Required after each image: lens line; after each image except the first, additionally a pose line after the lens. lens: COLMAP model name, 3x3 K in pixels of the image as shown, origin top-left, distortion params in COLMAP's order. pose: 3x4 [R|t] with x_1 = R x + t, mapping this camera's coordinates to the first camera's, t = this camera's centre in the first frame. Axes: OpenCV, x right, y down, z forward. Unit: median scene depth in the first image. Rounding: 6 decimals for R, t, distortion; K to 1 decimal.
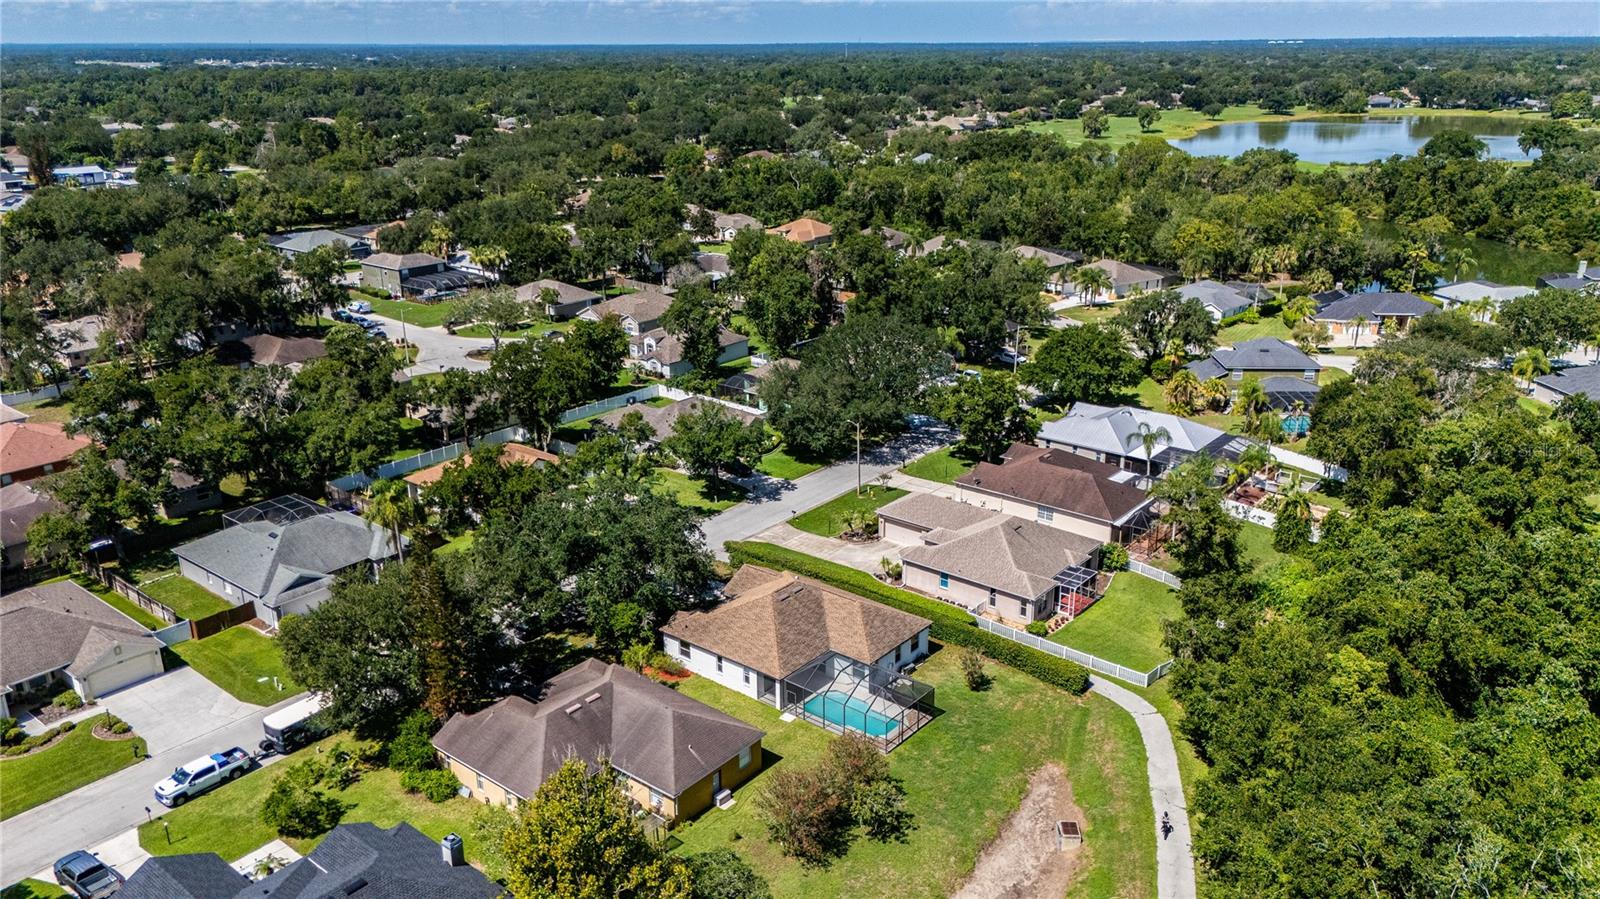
lens RADIAL K [[1177.4, 0, 800.0], [0, 1177.4, 449.5], [0, 0, 1]] dist [0.079916, -0.079590]
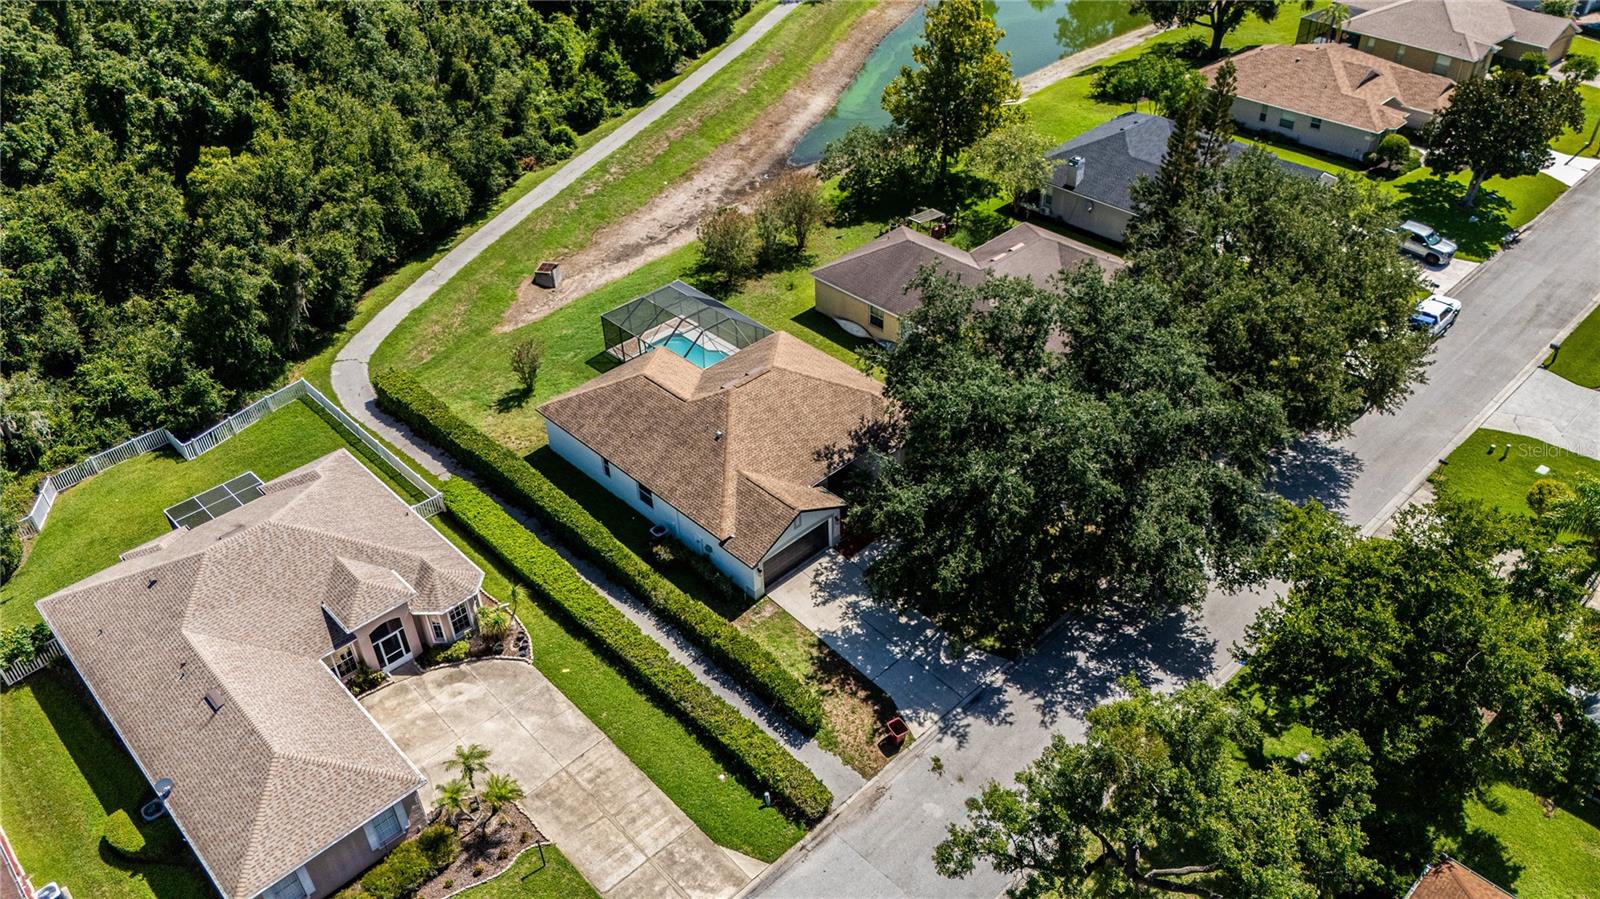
lens RADIAL K [[1177.4, 0, 800.0], [0, 1177.4, 449.5], [0, 0, 1]] dist [0.079916, -0.079590]
pose [[-0.991182, -0.054069, 0.120973, -0.125500], [0.070610, 0.557011, 0.827498, -0.404807], [-0.112125, 0.828743, -0.548282, 1.438414]]
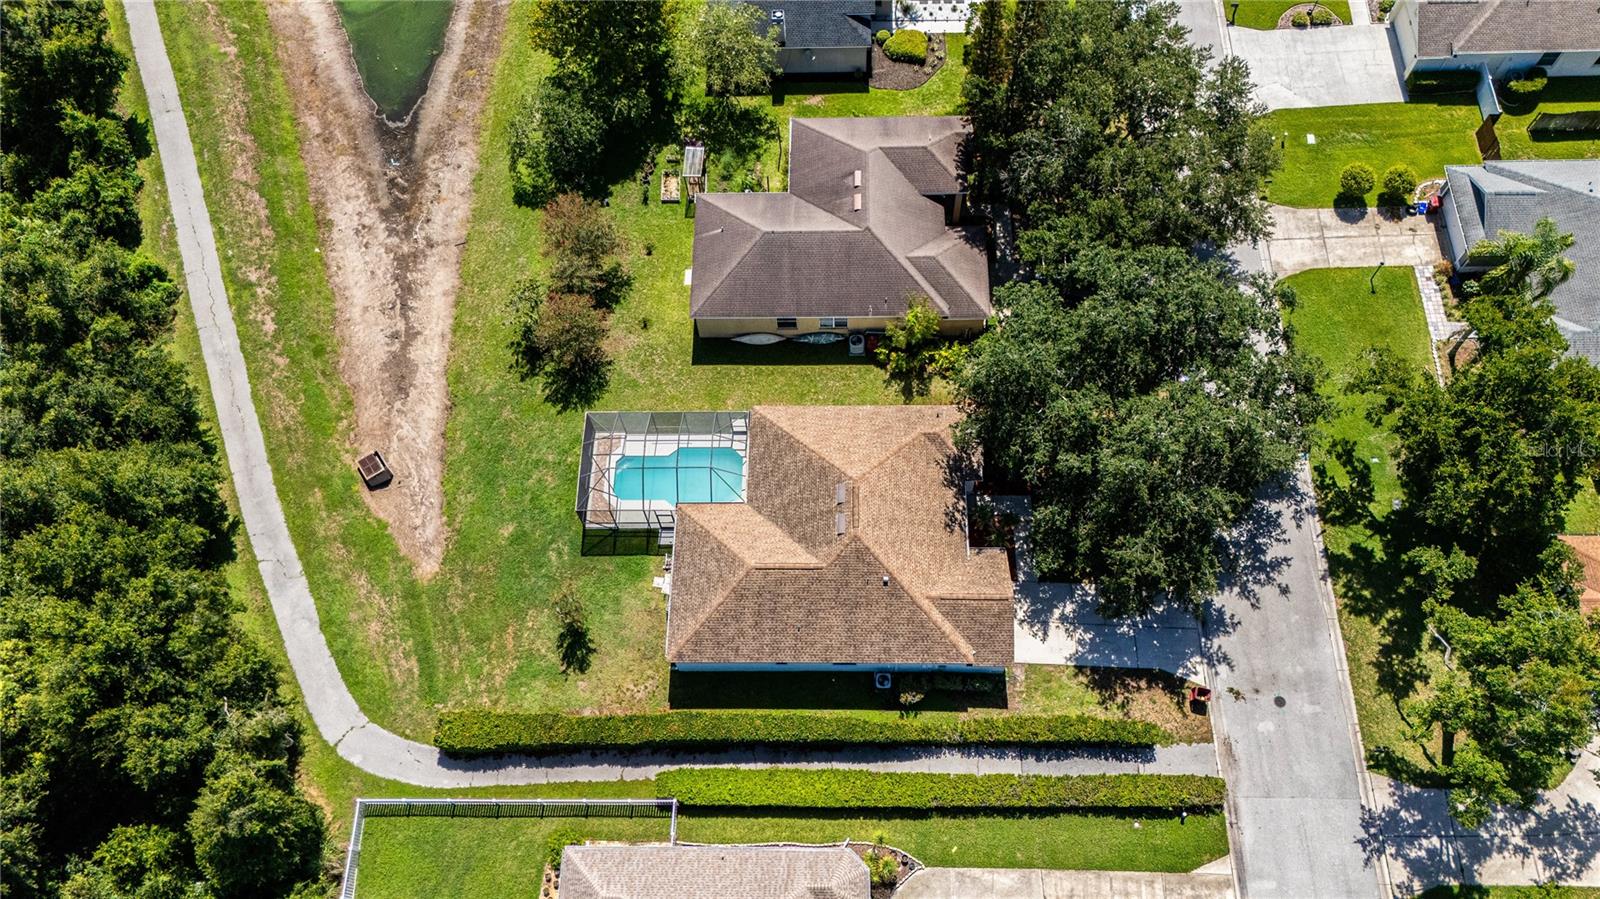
lens RADIAL K [[1198.6, 0, 800.0], [0, 1198.6, 449.5], [0, 0, 1]] dist [0.045896, 0.000876]
pose [[-0.785827, 0.566732, -0.247572, 0.158677], [-0.173841, 0.181752, 0.967856, -0.530994], [0.593511, 0.803605, -0.044304, 1.025875]]
